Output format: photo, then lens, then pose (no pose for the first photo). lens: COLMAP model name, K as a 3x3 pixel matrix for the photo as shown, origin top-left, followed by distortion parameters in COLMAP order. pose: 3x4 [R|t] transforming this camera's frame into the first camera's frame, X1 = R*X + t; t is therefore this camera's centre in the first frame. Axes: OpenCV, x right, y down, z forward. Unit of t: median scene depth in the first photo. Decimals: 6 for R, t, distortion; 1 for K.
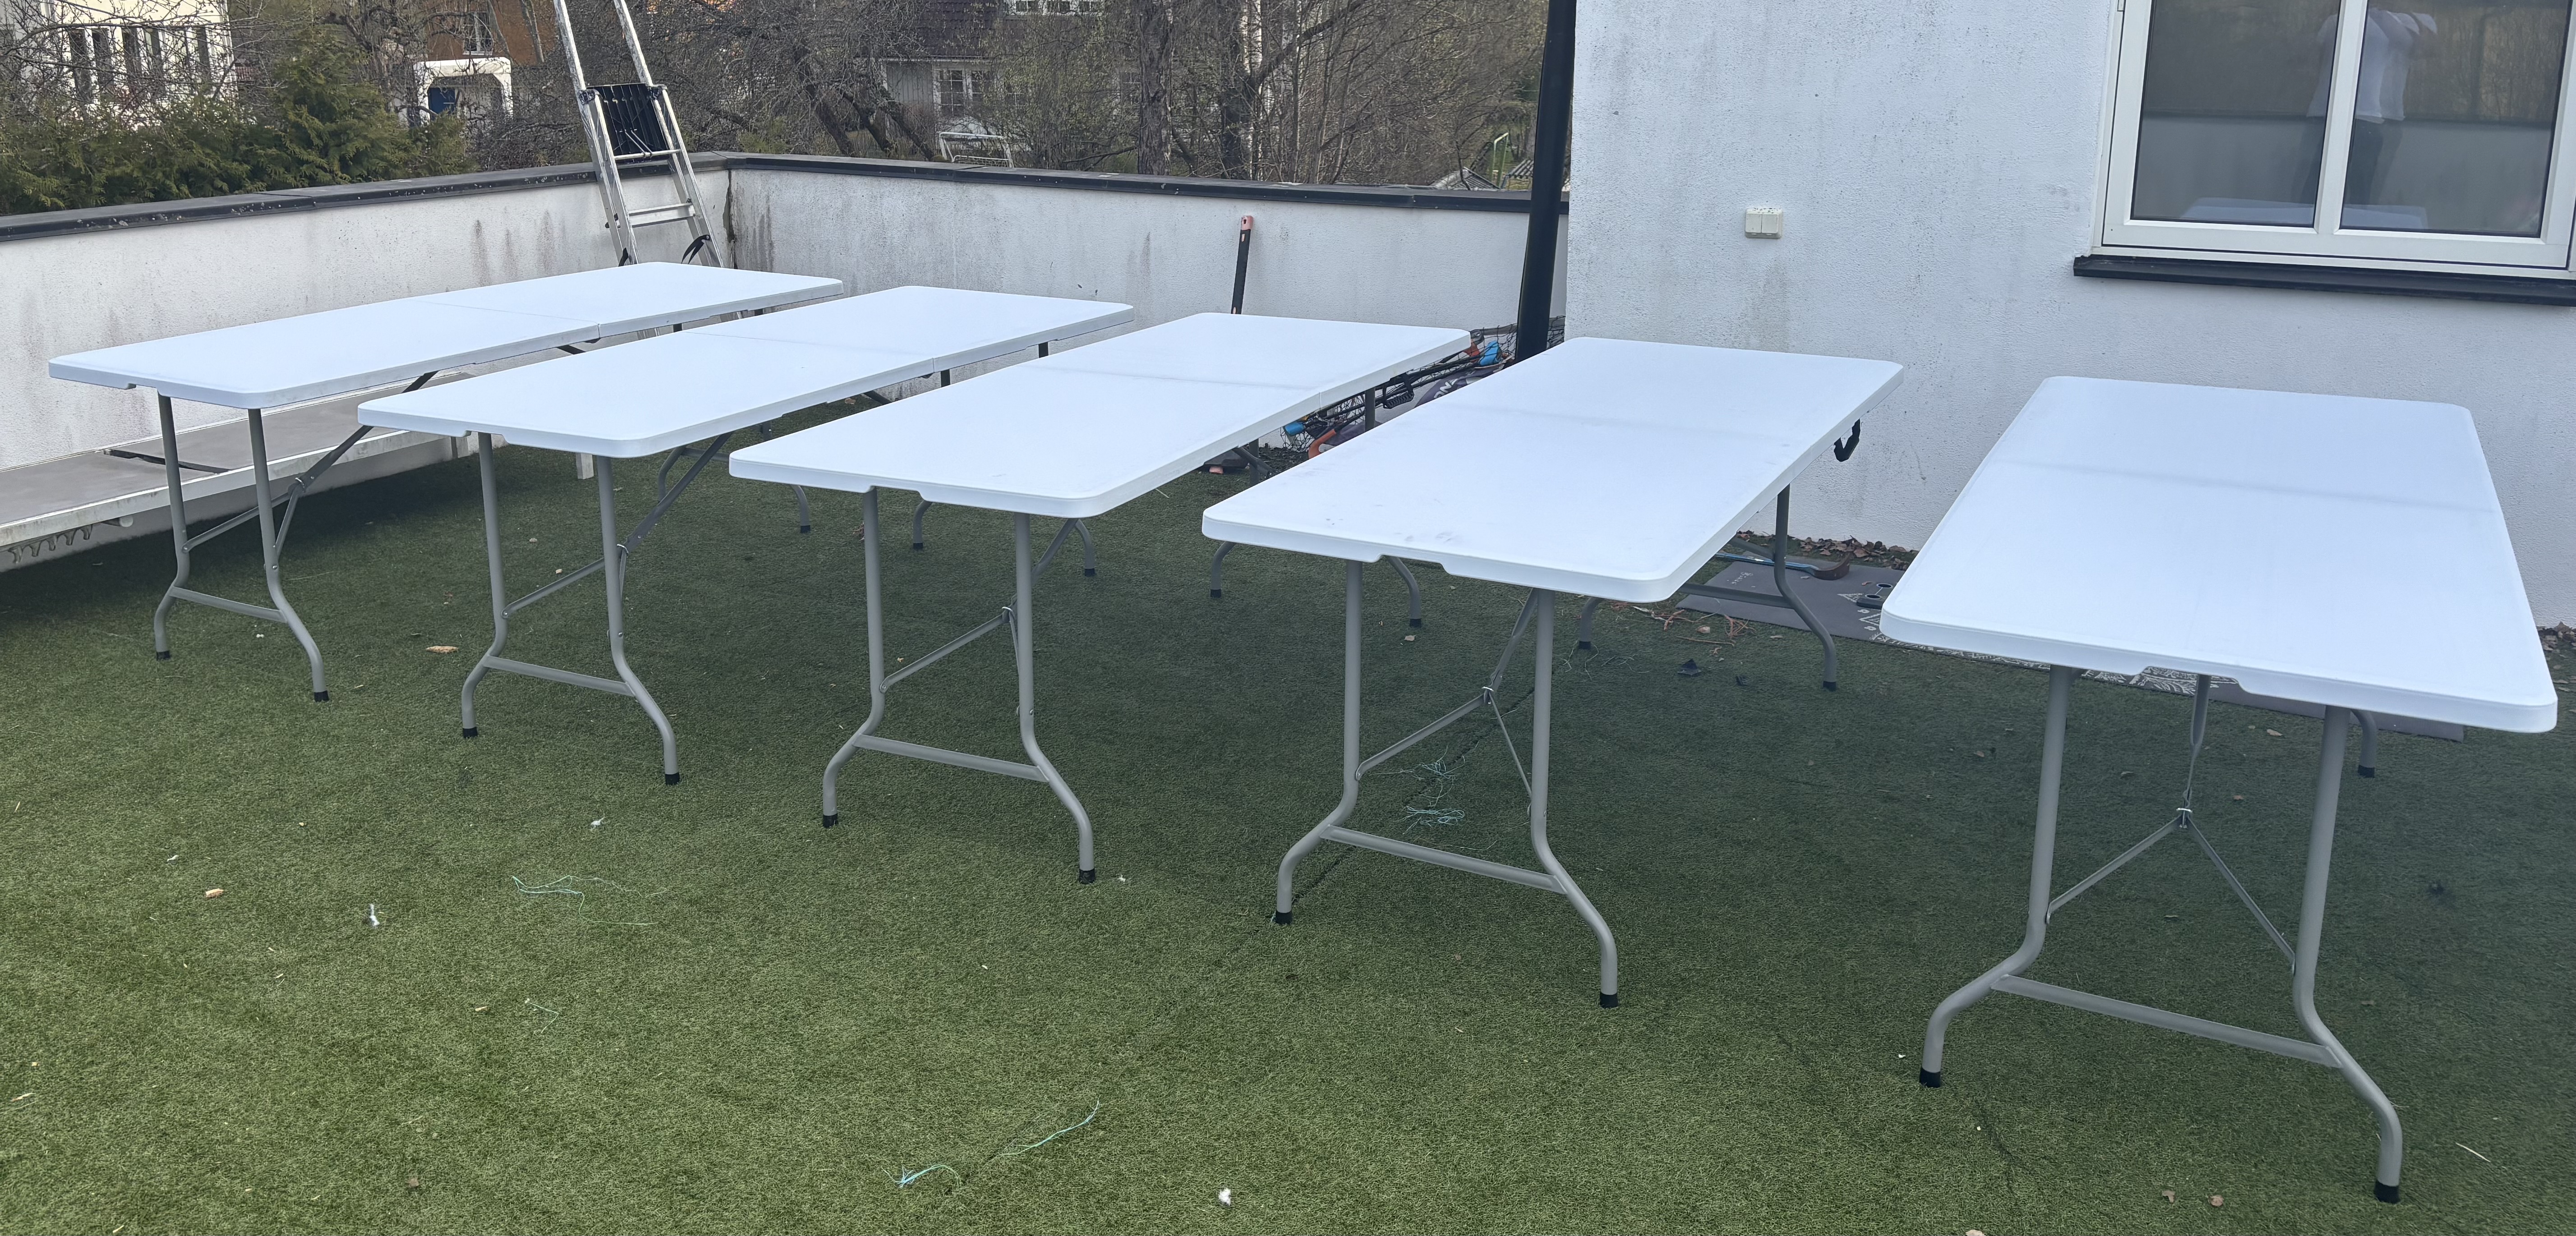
lens RADIAL K [[1916.4, 0, 1353.2], [0, 1916.4, 486.8], [0, 0, 1]] dist [0.009183, 0.004295]
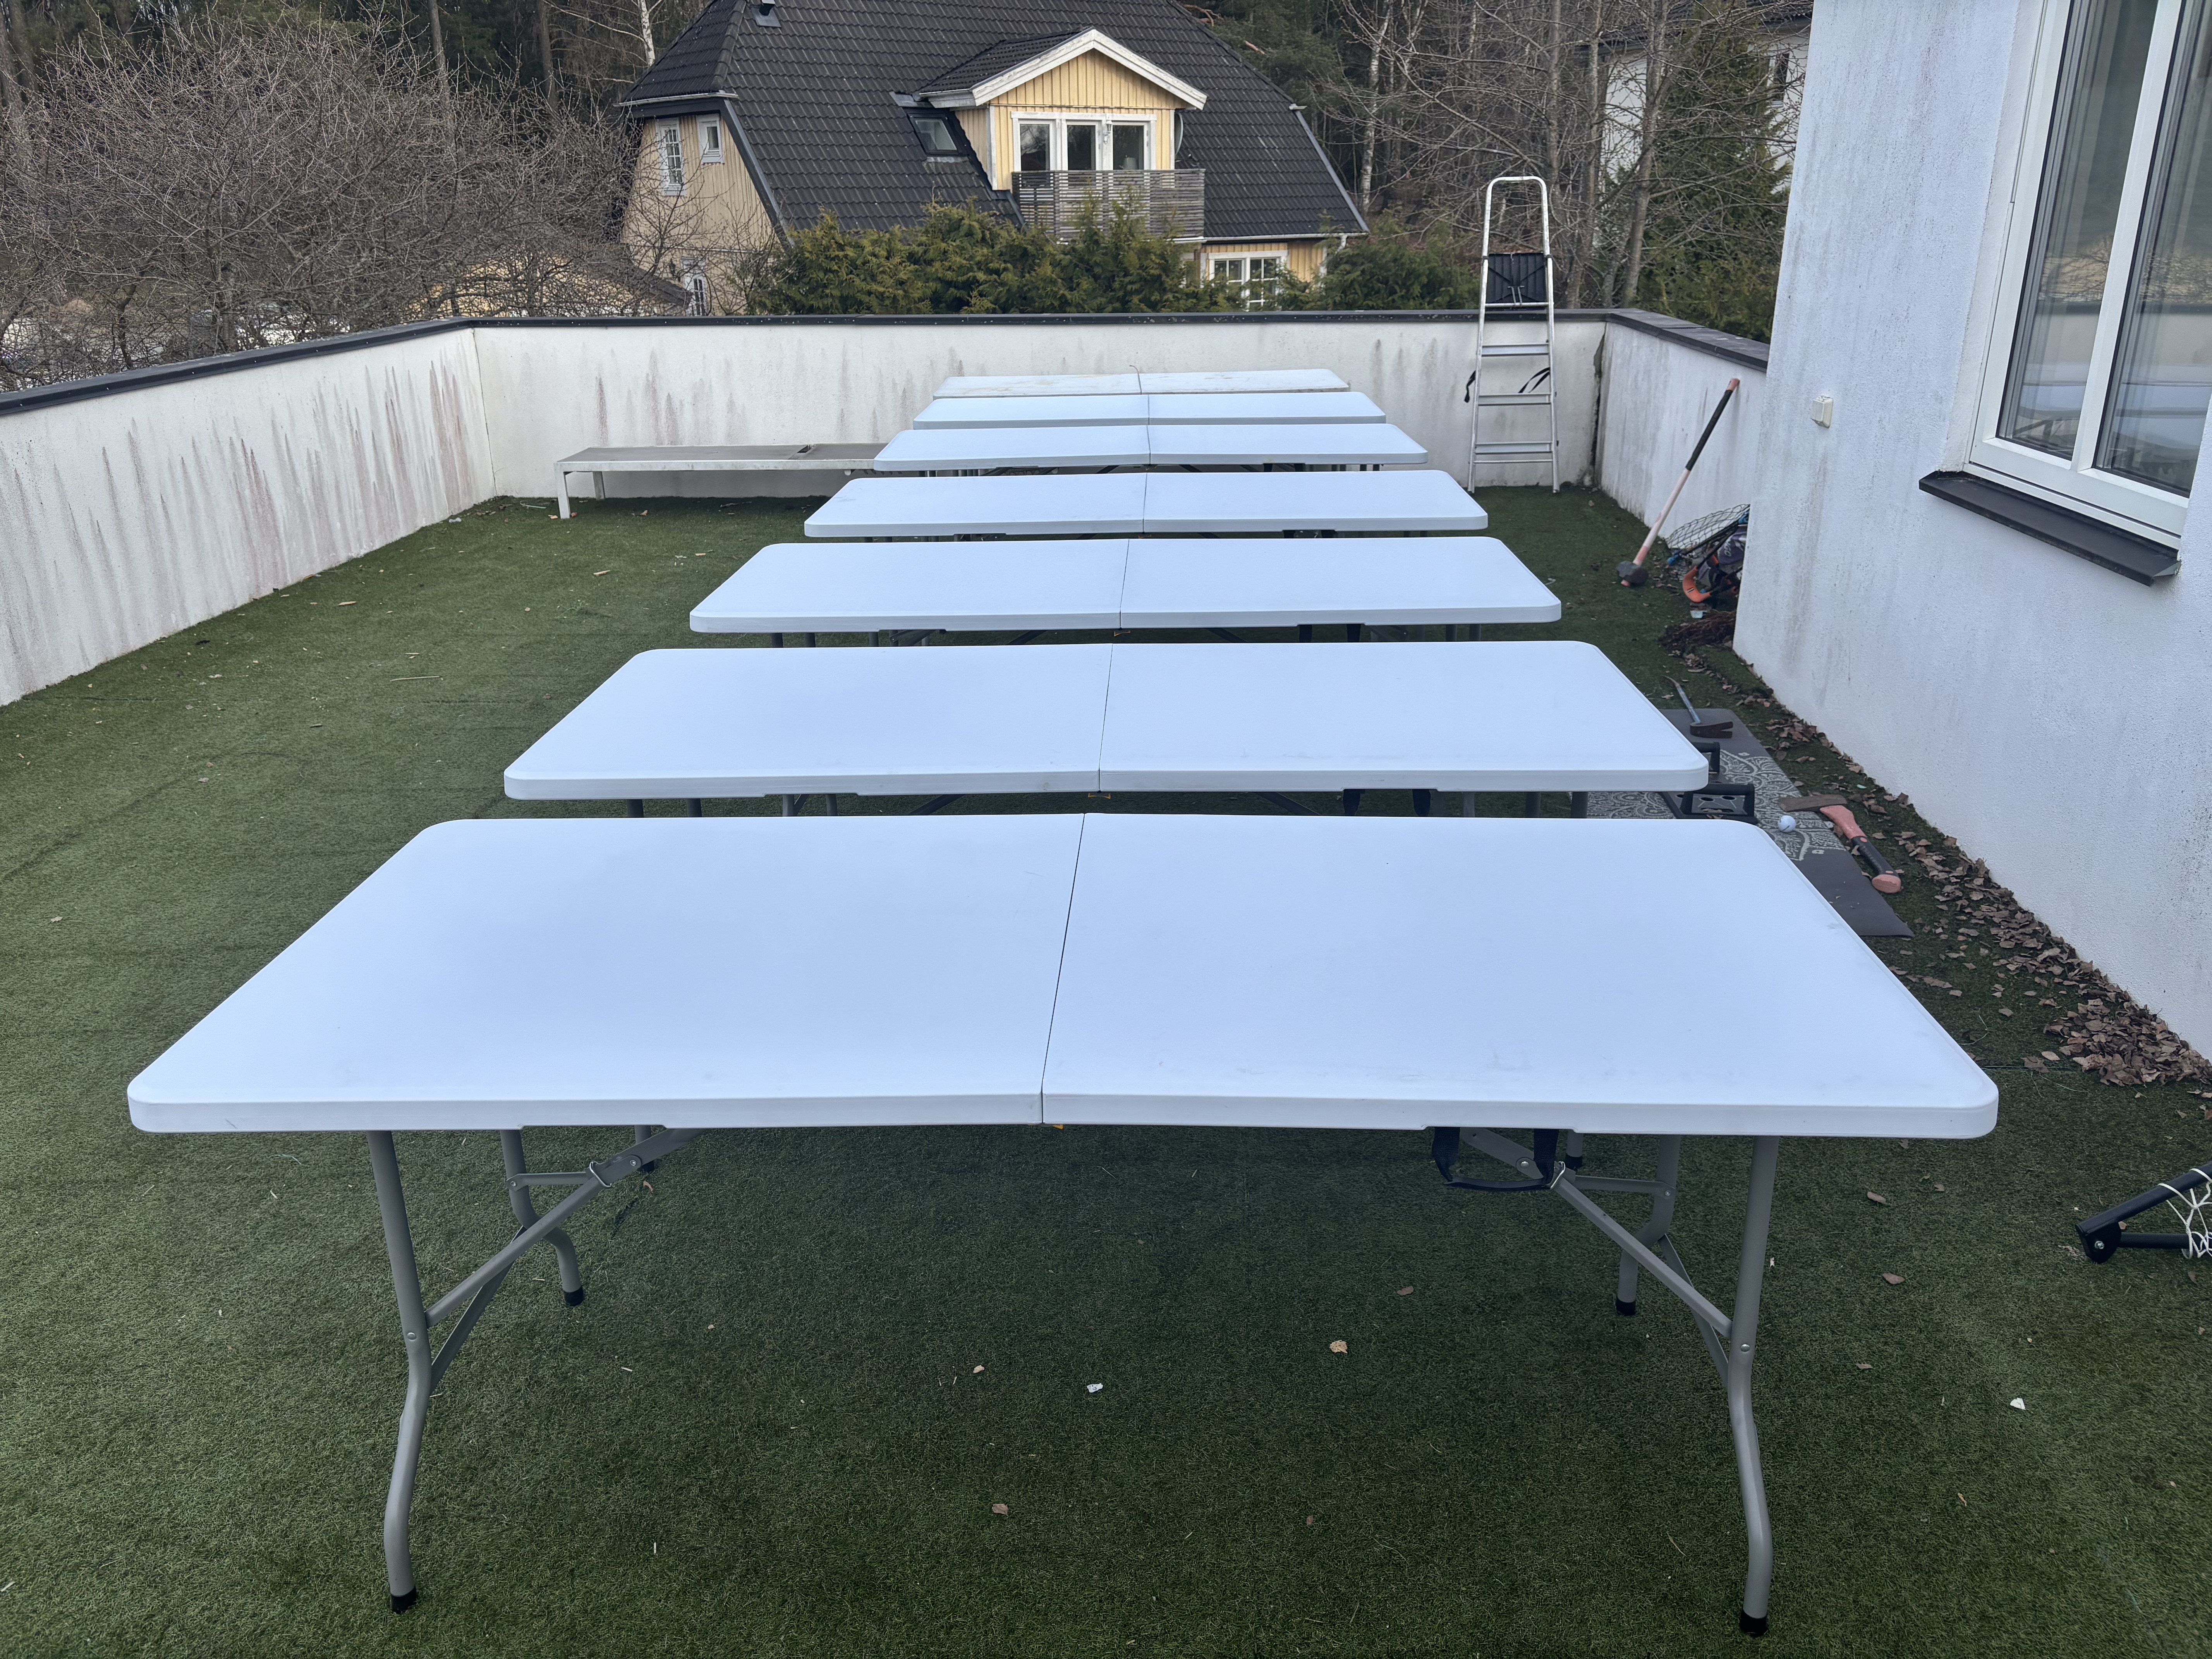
lens RADIAL K [[1717.9, 0, 1106.0], [0, 1717.9, 829.5], [0, 0, 1]] dist [0.038567, -0.034684]
pose [[0.404844, 0.313777, -0.858863, 0.754709], [-0.216144, 0.945499, 0.243544, -0.054376], [0.888472, 0.087041, 0.450600, 0.202562]]
